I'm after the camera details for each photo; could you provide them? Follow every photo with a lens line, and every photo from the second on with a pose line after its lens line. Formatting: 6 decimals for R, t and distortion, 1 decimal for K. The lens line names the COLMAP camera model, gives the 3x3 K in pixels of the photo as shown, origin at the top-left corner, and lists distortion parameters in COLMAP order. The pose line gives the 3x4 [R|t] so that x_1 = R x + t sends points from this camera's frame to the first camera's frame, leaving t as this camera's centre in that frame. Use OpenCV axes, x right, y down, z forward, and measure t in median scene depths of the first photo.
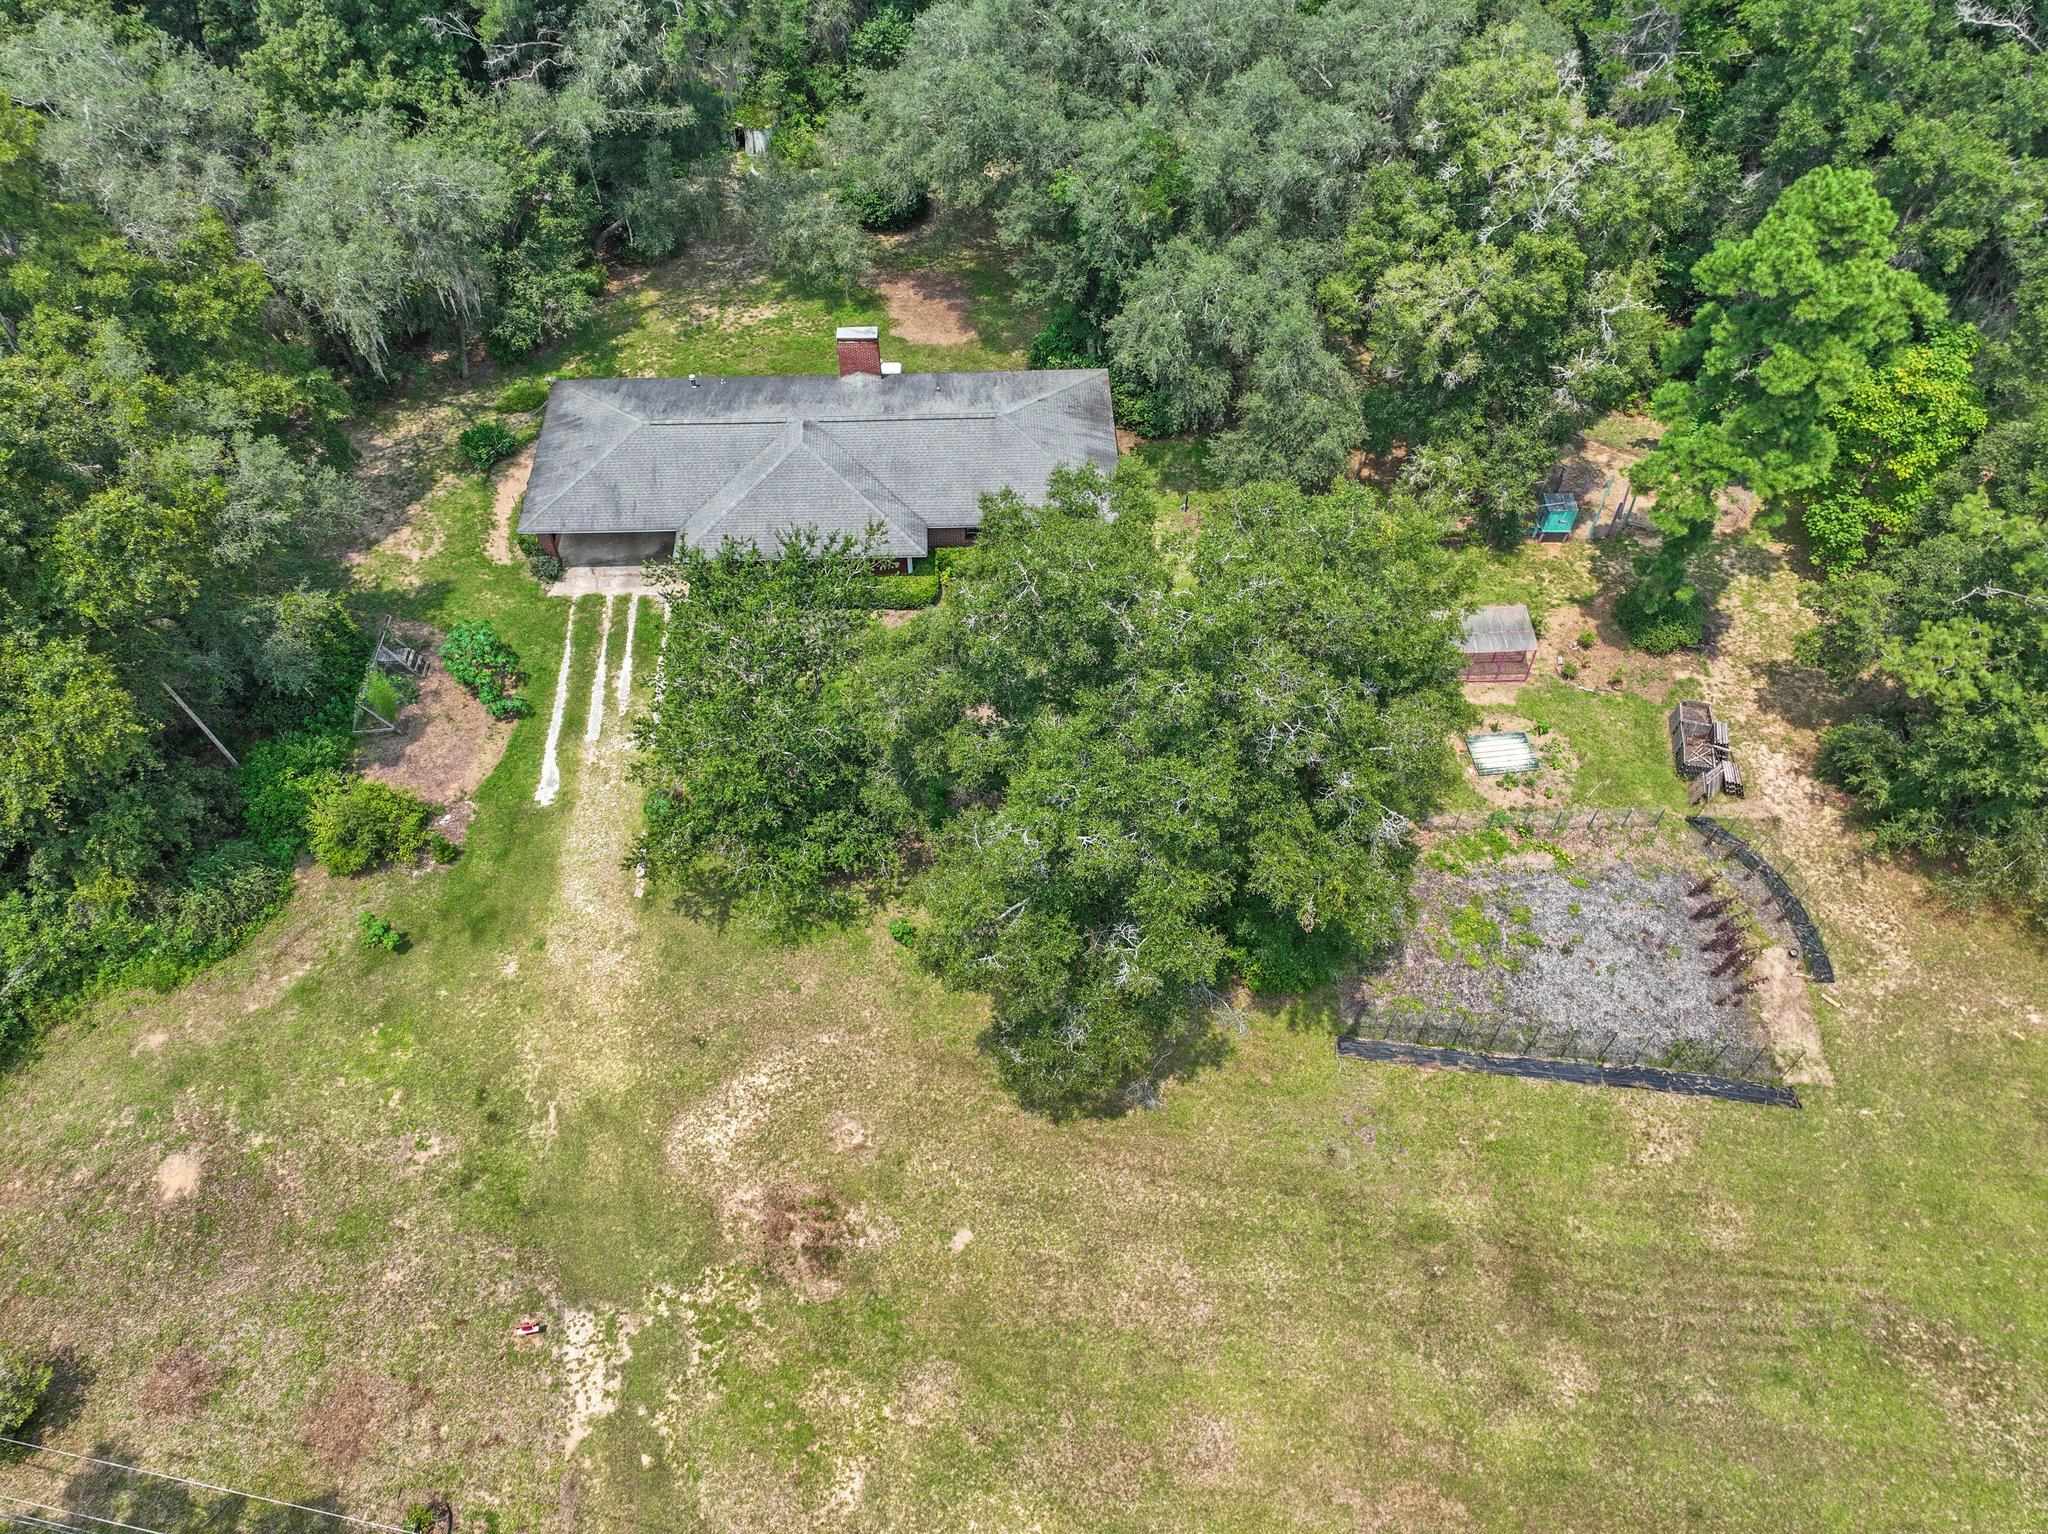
lens RADIAL K [[1436.2, 0, 1024.0], [0, 1436.2, 767.0], [0, 0, 1]] dist [-0.009040, 0.027621]
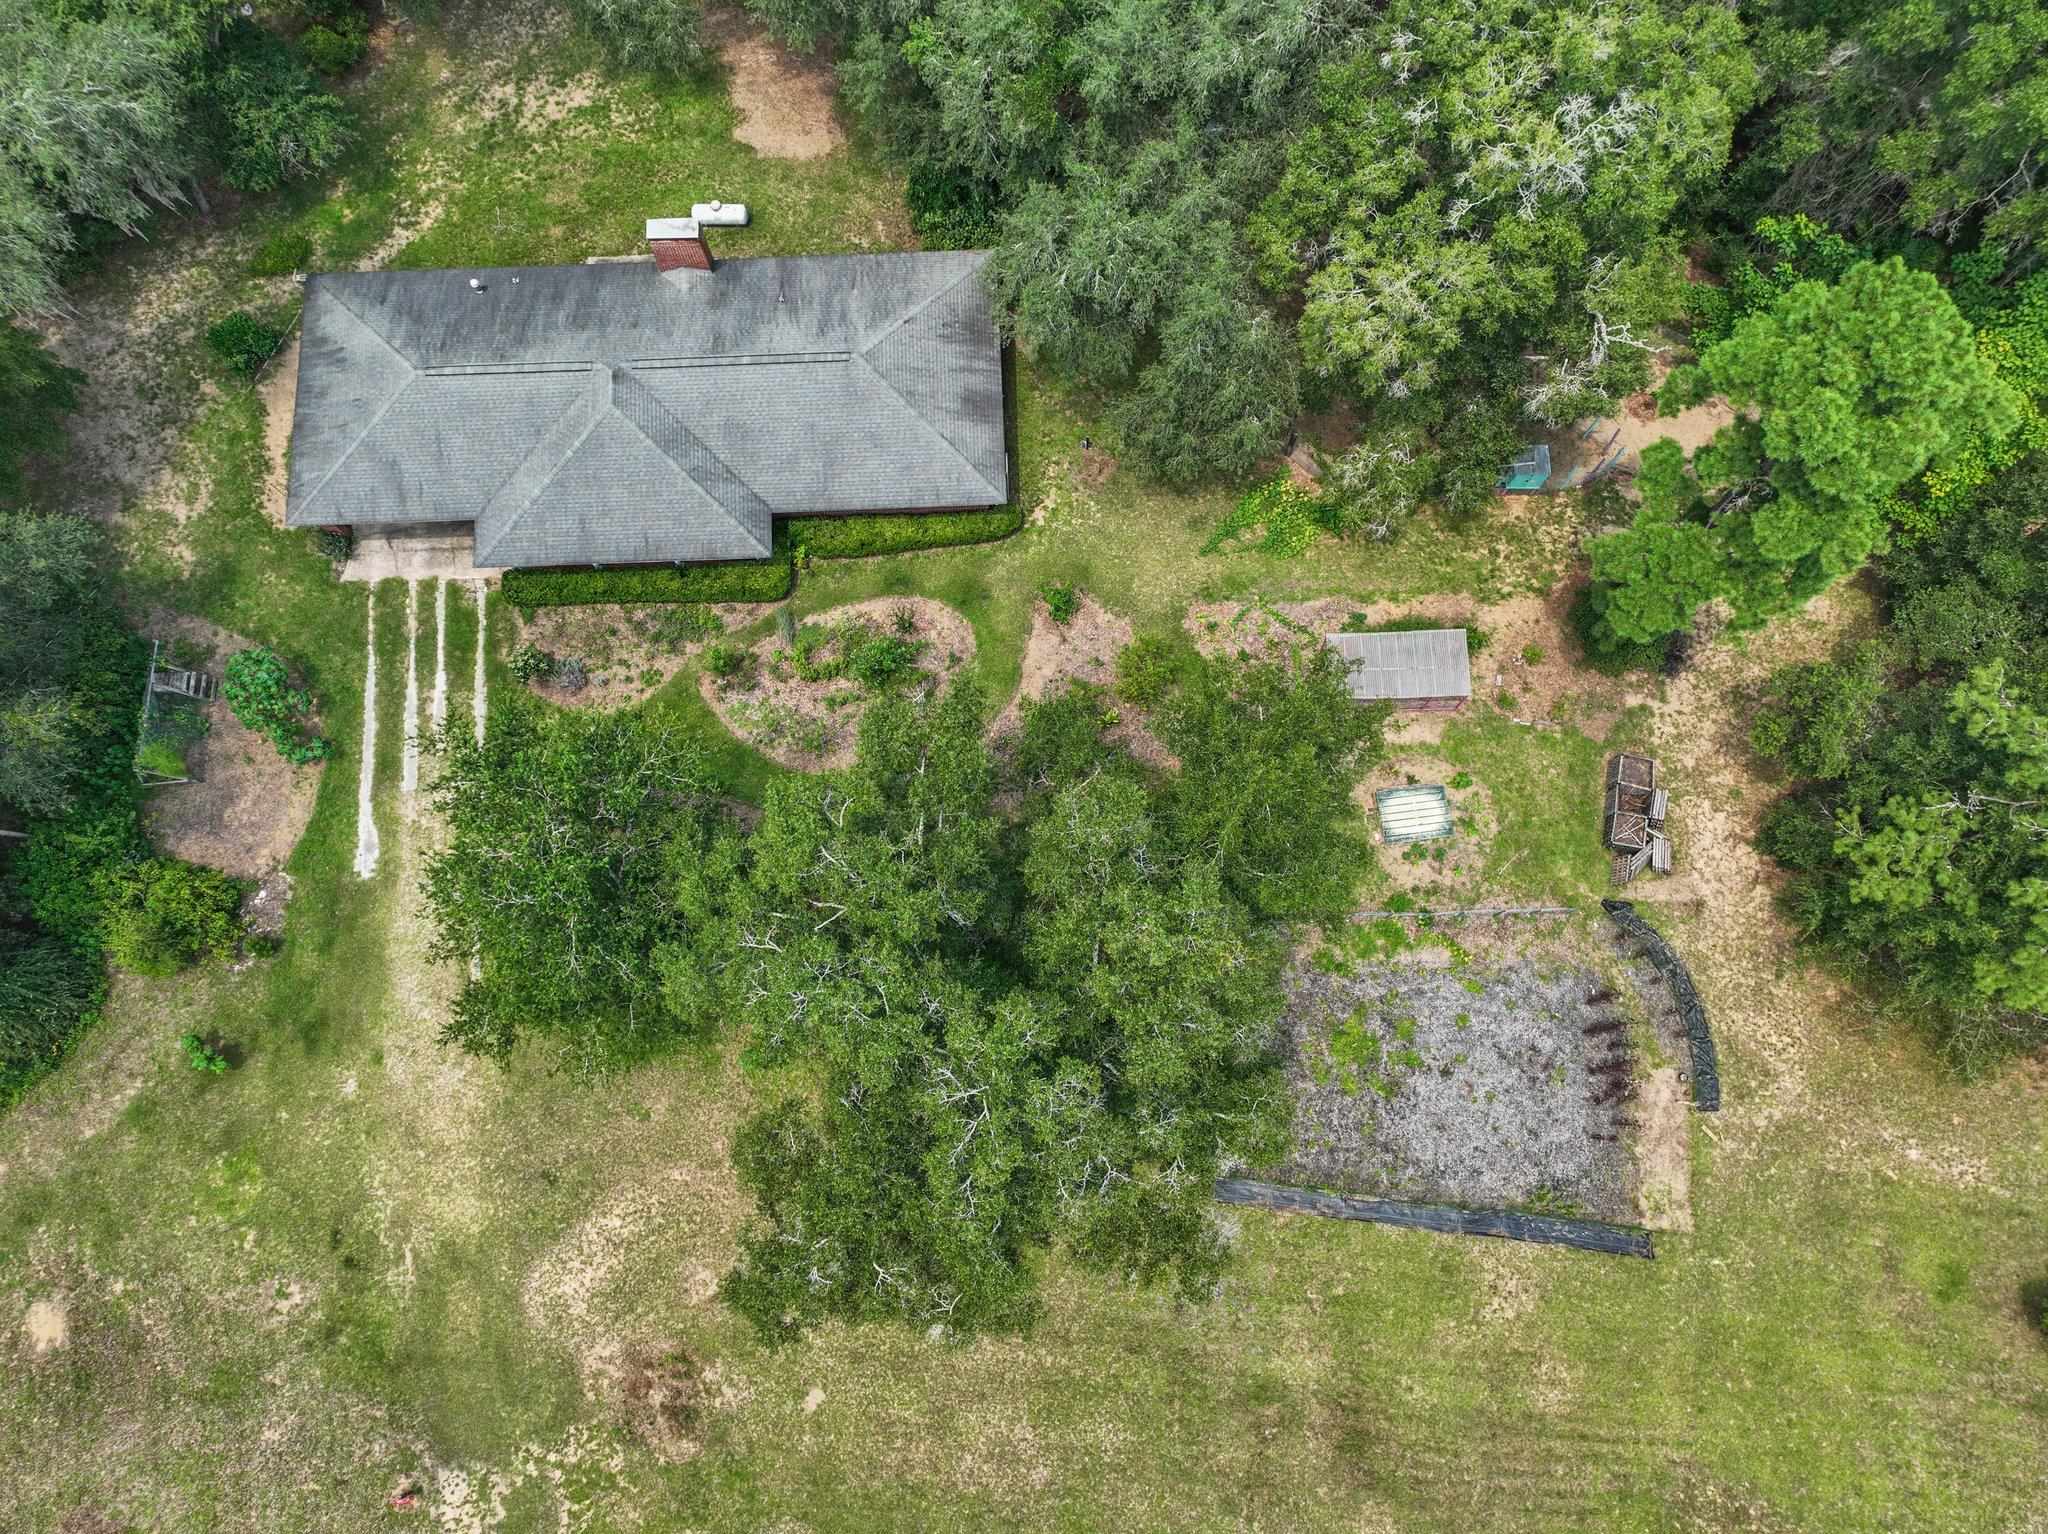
lens RADIAL K [[1436.2, 0, 1024.0], [0, 1436.2, 767.0], [0, 0, 1]] dist [-0.009040, 0.027621]
pose [[0.999978, -0.005471, -0.003818, 0.105488], [0.006537, 0.917907, 0.396742, -0.460217], [0.001334, -0.396758, 0.917922, 0.211309]]
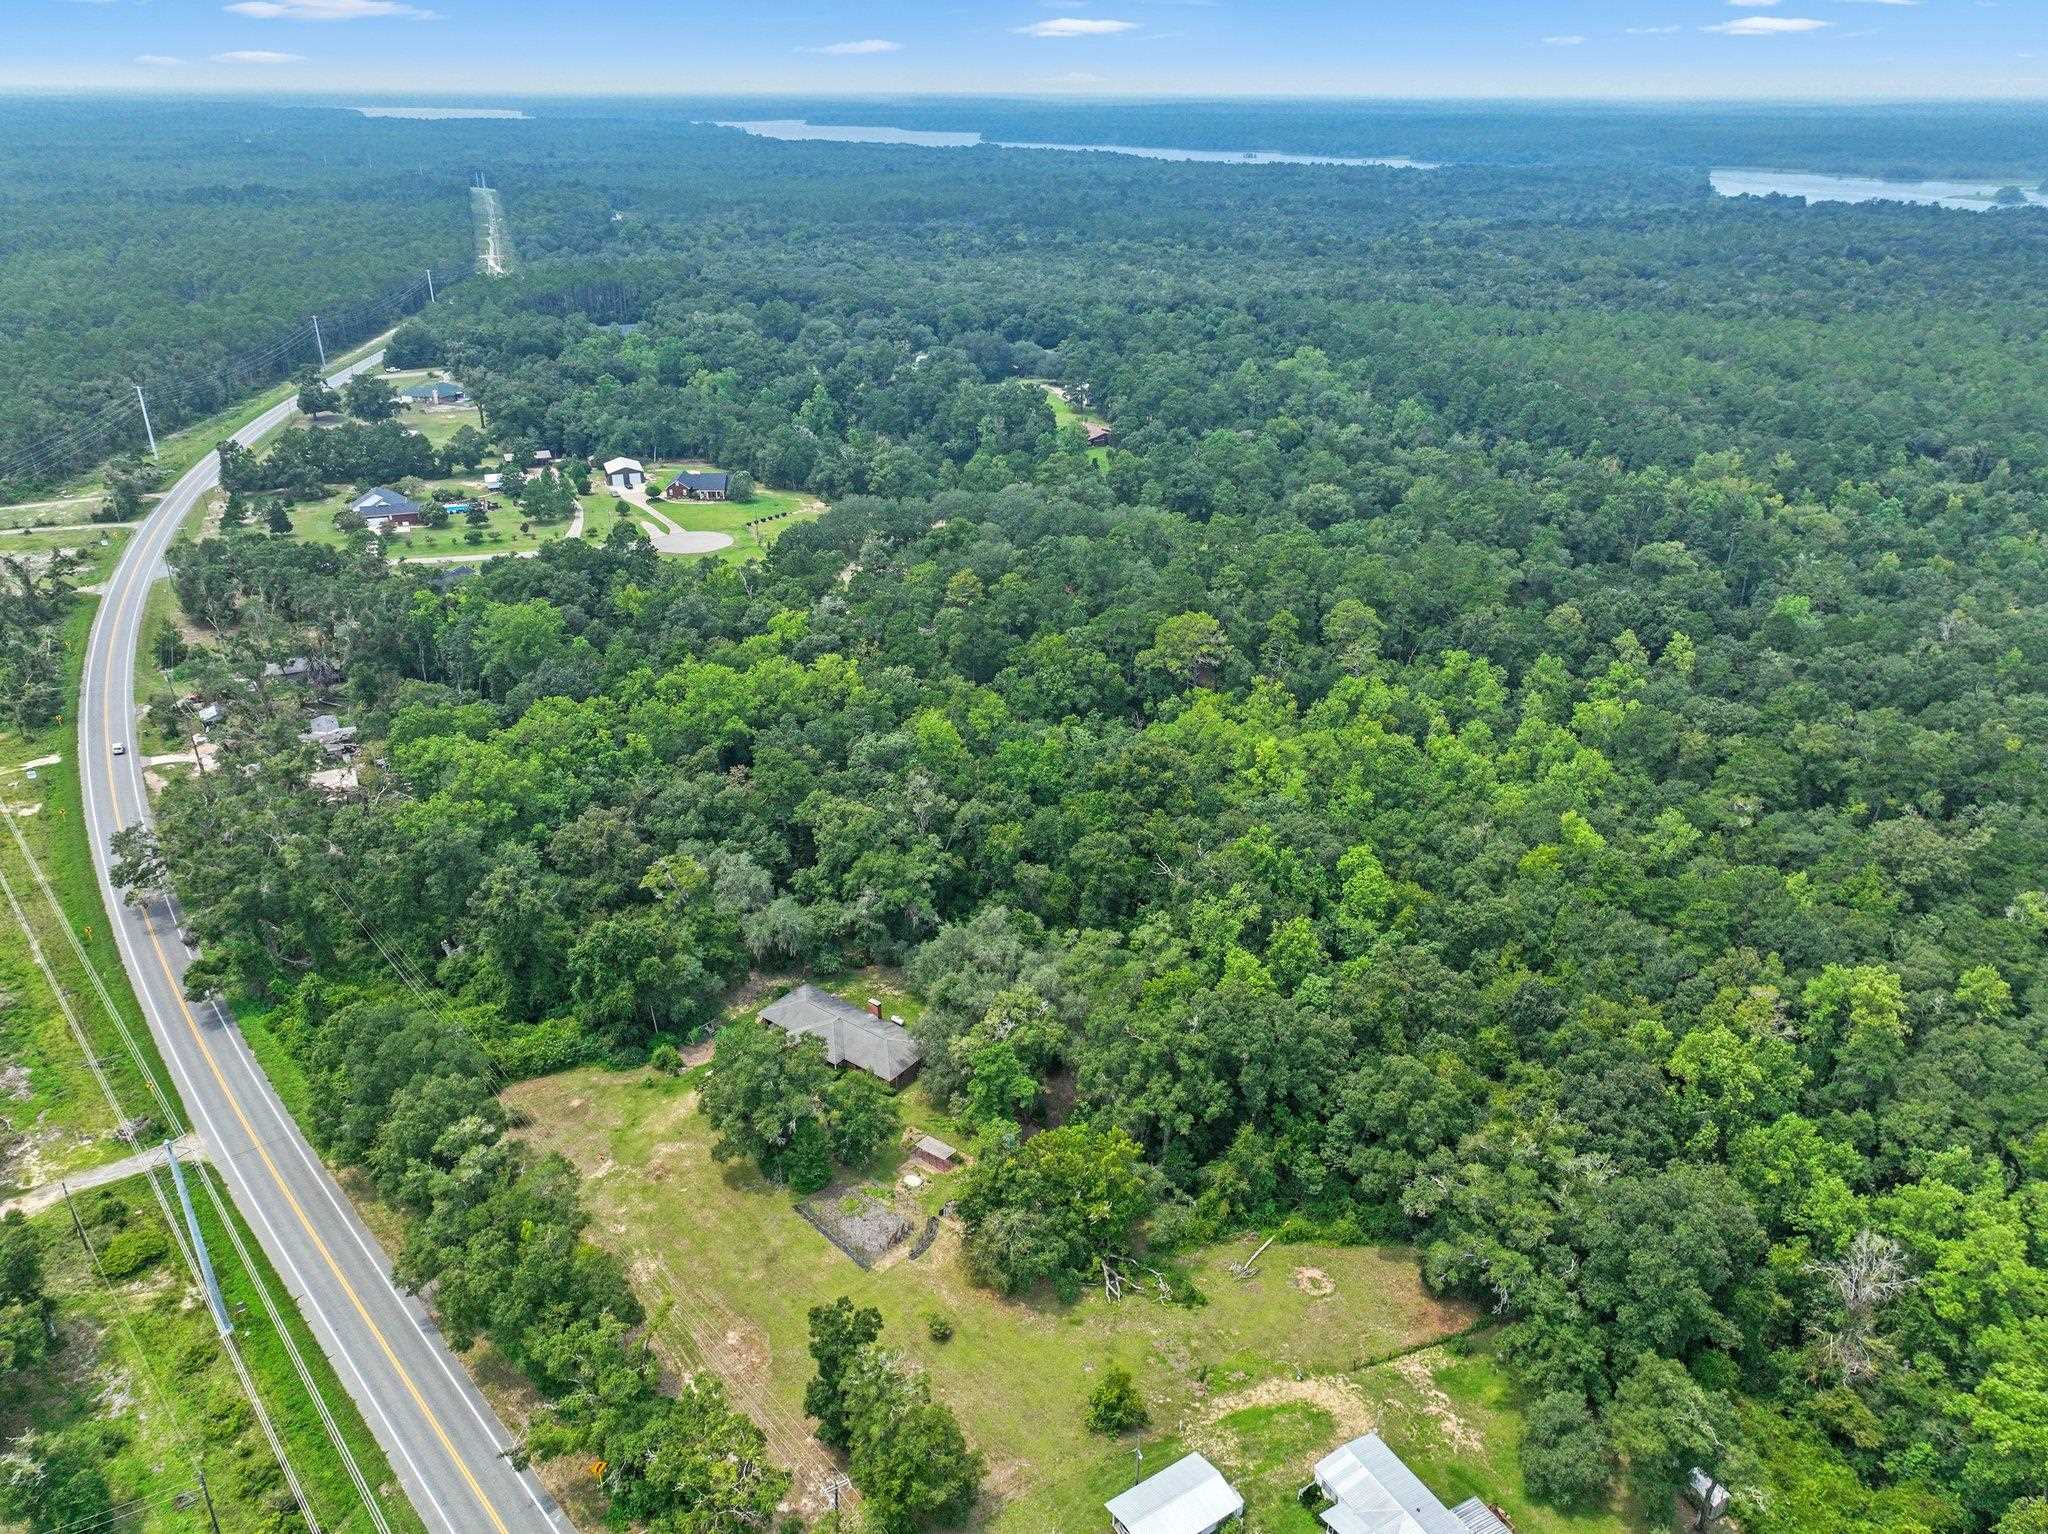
lens RADIAL K [[1423.2, 0, 1024.0], [0, 1423.2, 767.0], [0, 0, 1]] dist [0.007380, 0.005835]
pose [[0.782496, 0.267947, -0.562053, 2.390878], [-0.503044, 0.804006, -0.317050, 0.151772], [0.366942, 0.530828, 0.763921, -2.108240]]
